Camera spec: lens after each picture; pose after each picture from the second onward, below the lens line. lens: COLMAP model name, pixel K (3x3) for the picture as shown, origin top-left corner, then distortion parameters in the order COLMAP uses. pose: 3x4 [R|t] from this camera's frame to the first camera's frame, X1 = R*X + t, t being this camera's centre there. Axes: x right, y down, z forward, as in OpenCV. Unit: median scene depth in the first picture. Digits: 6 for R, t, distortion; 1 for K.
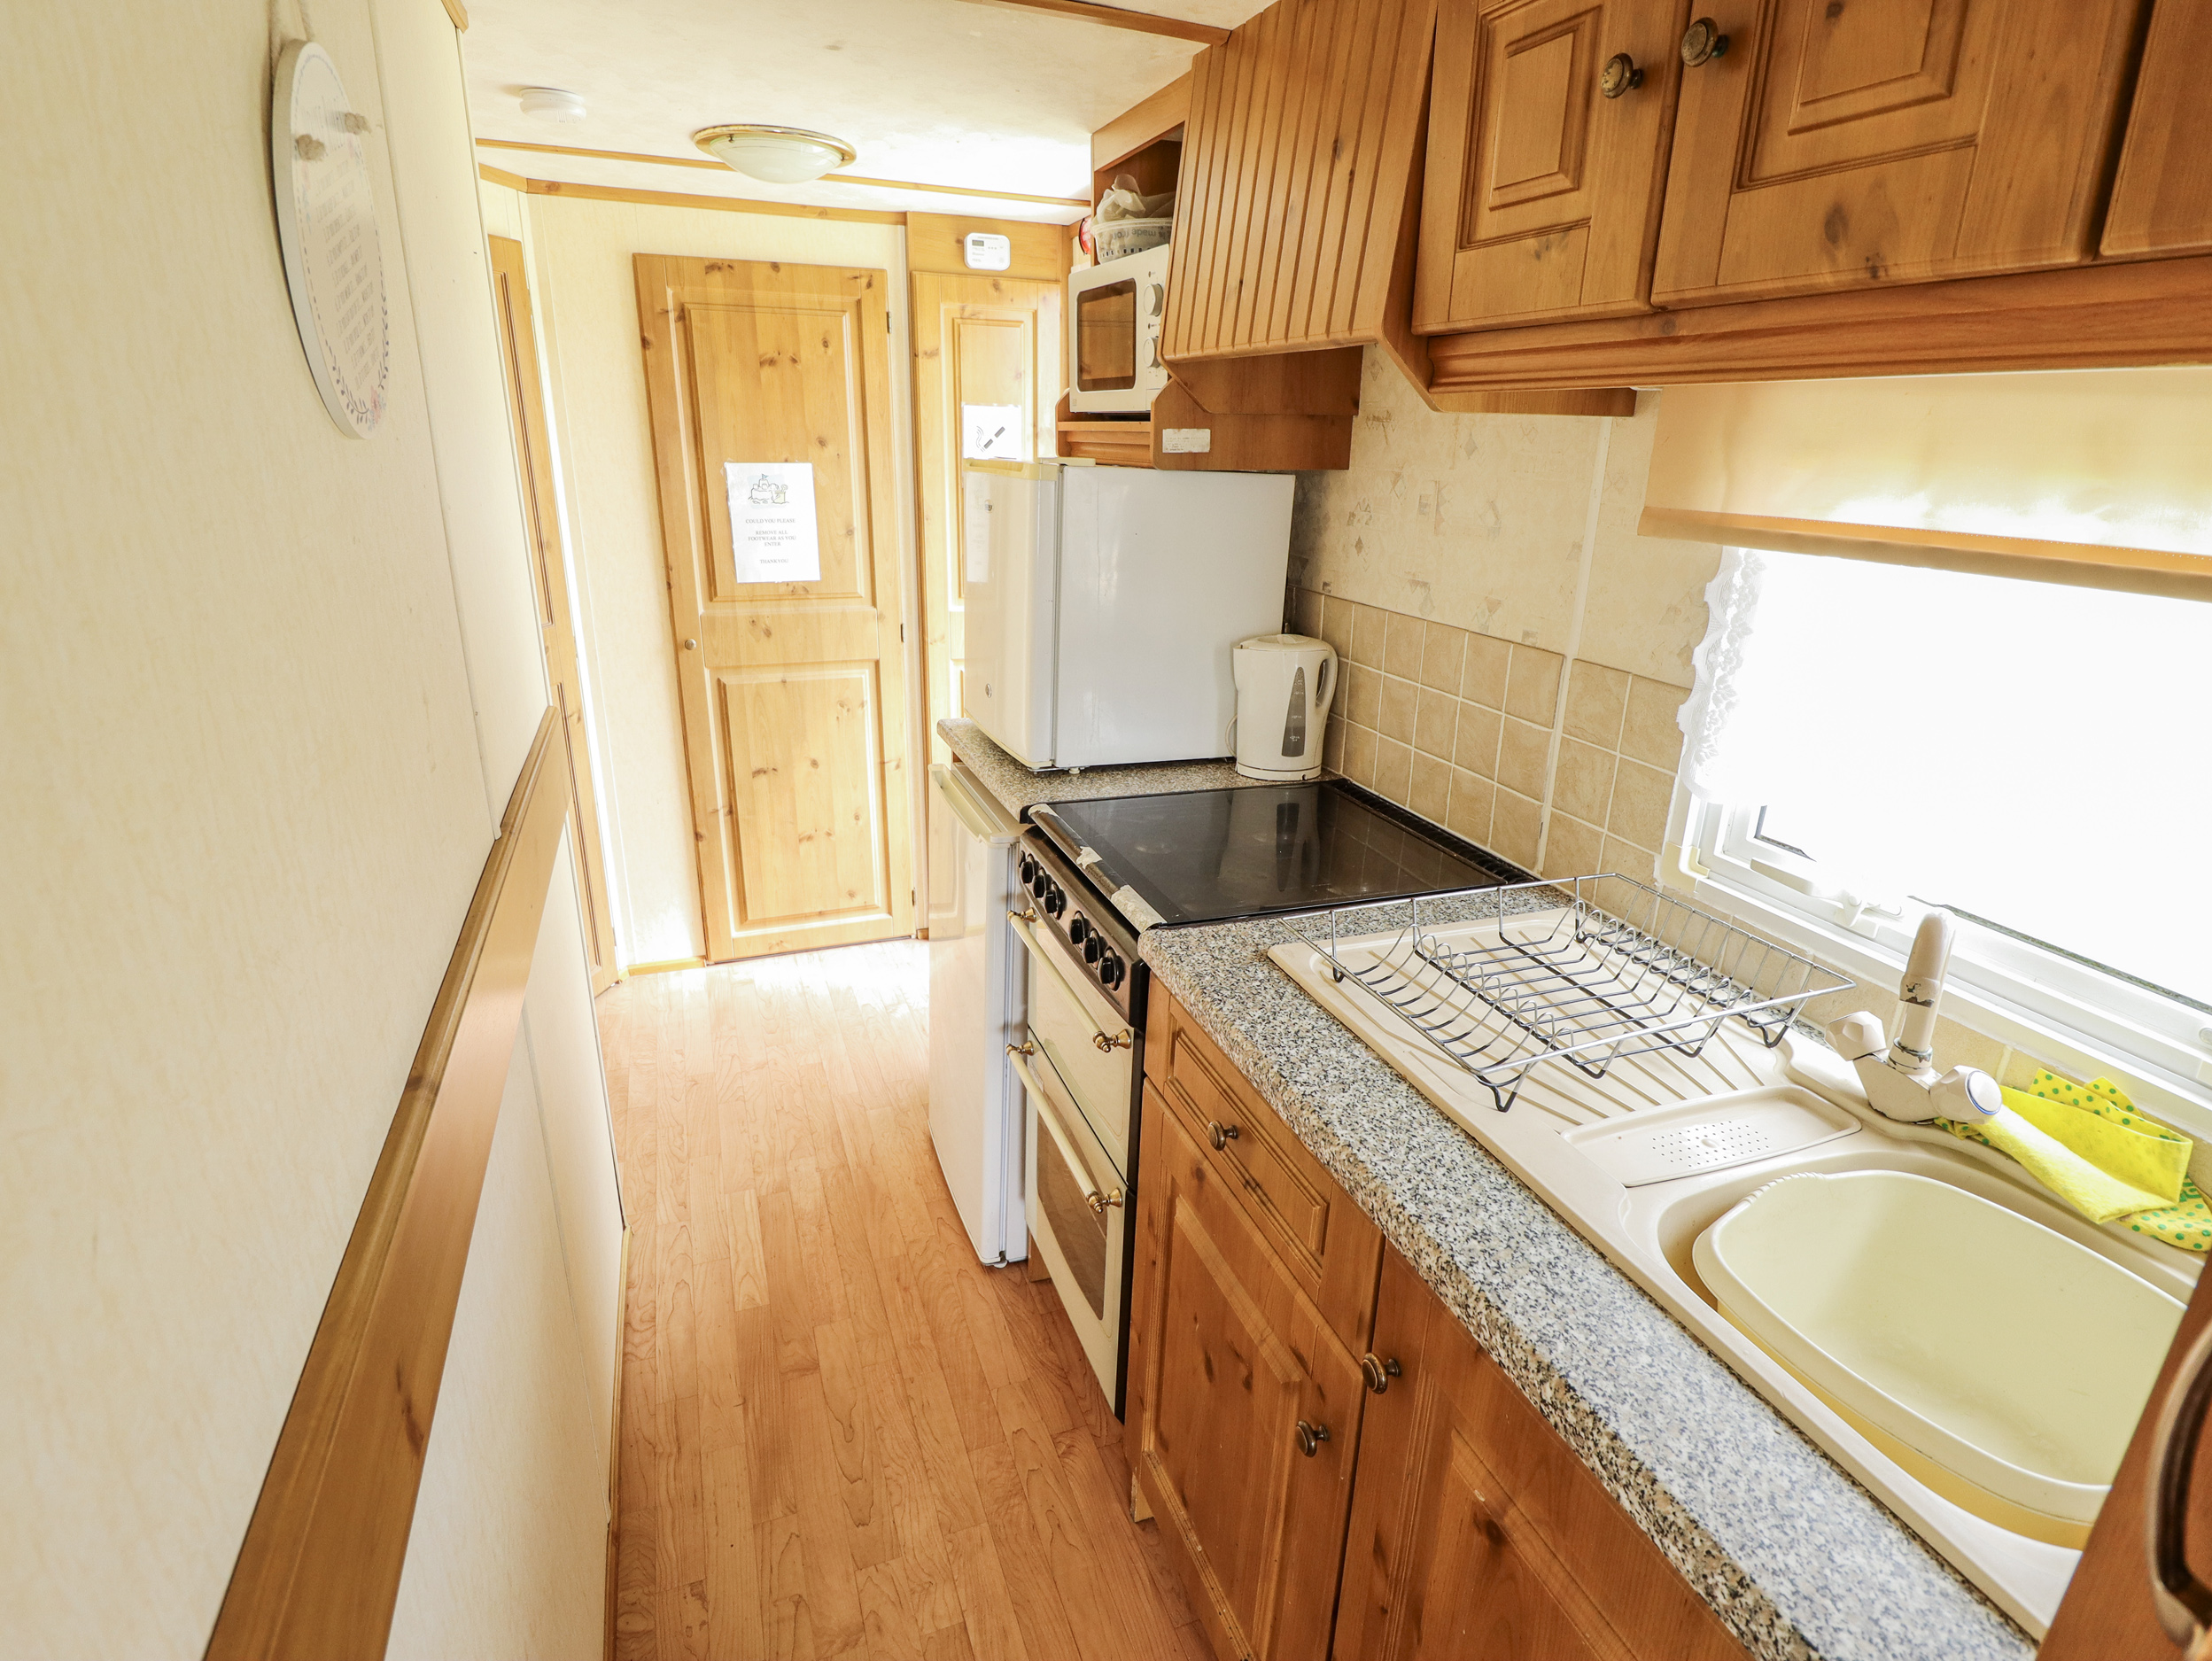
lens RADIAL K [[1153.7, 0, 1123.3], [0, 1153.7, 815.4], [0, 0, 1]] dist [0.002137, -0.013760]
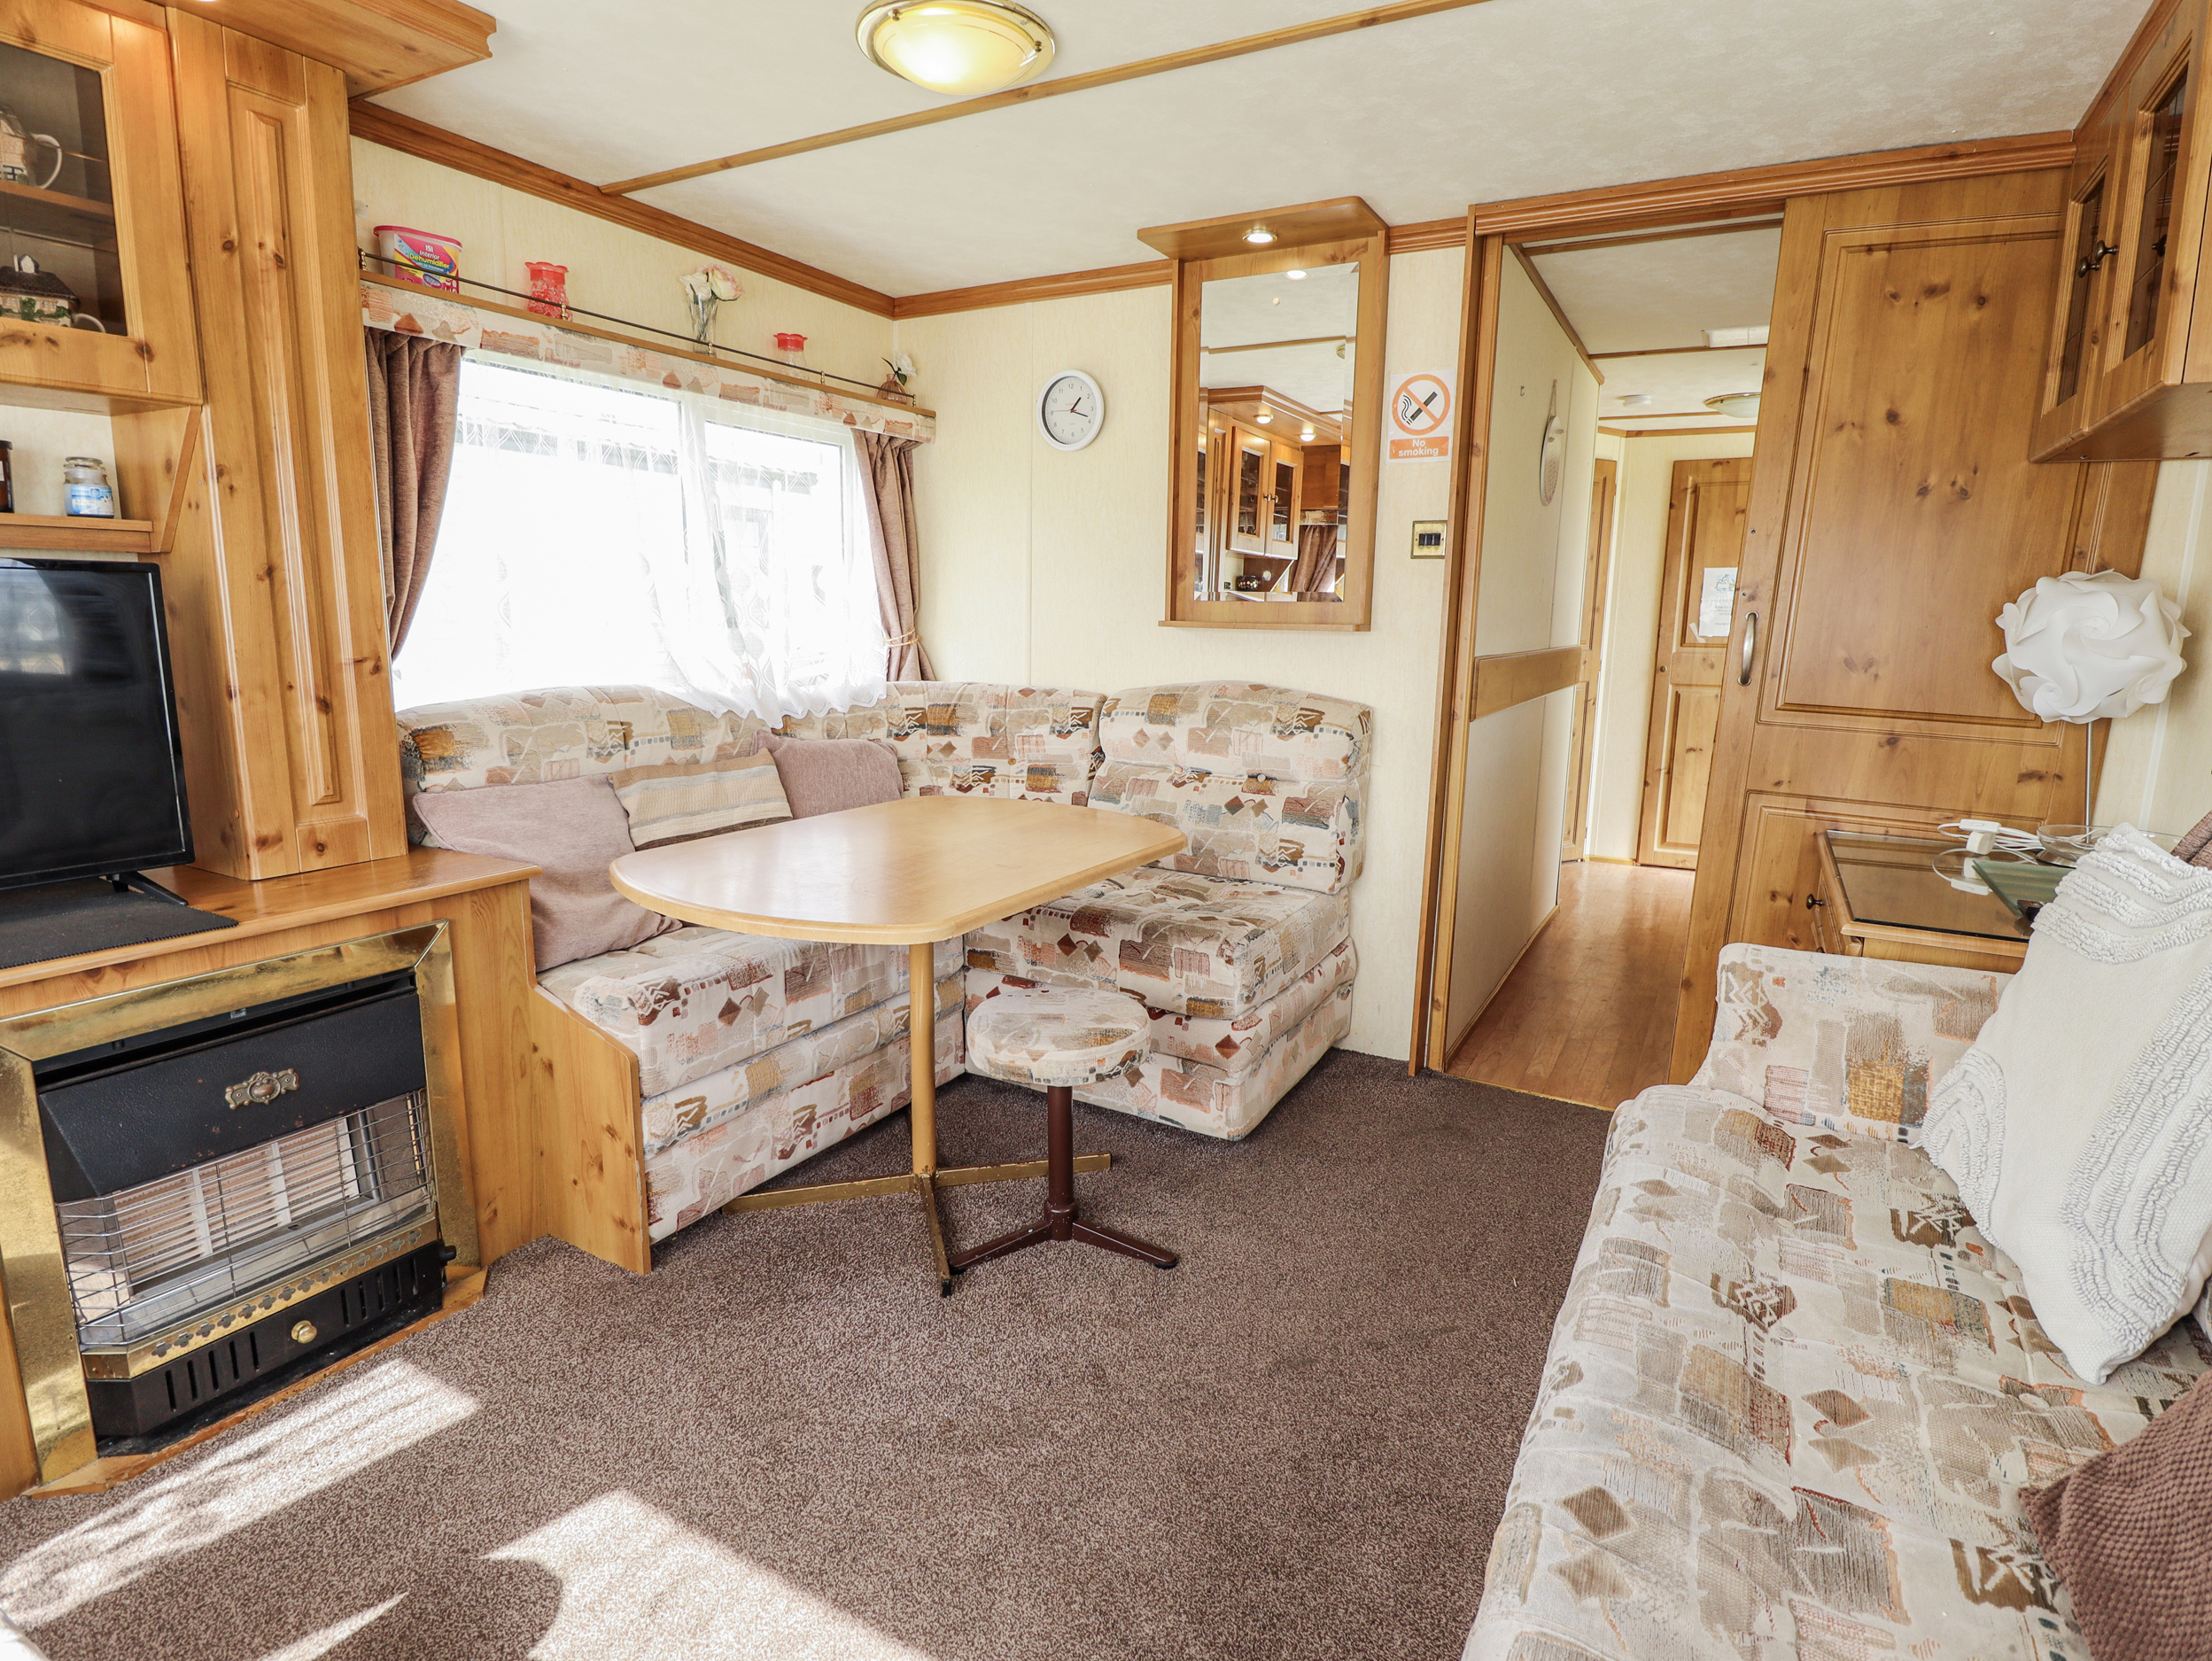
lens RADIAL K [[1153.7, 0, 1123.3], [0, 1153.7, 815.4], [0, 0, 1]] dist [0.002137, -0.013760]
pose [[0.651372, 0.121284, -0.749002, 0.462888], [-0.246520, 0.967416, -0.057736, 0.398832], [0.717595, 0.222252, 0.660047, -0.752481]]
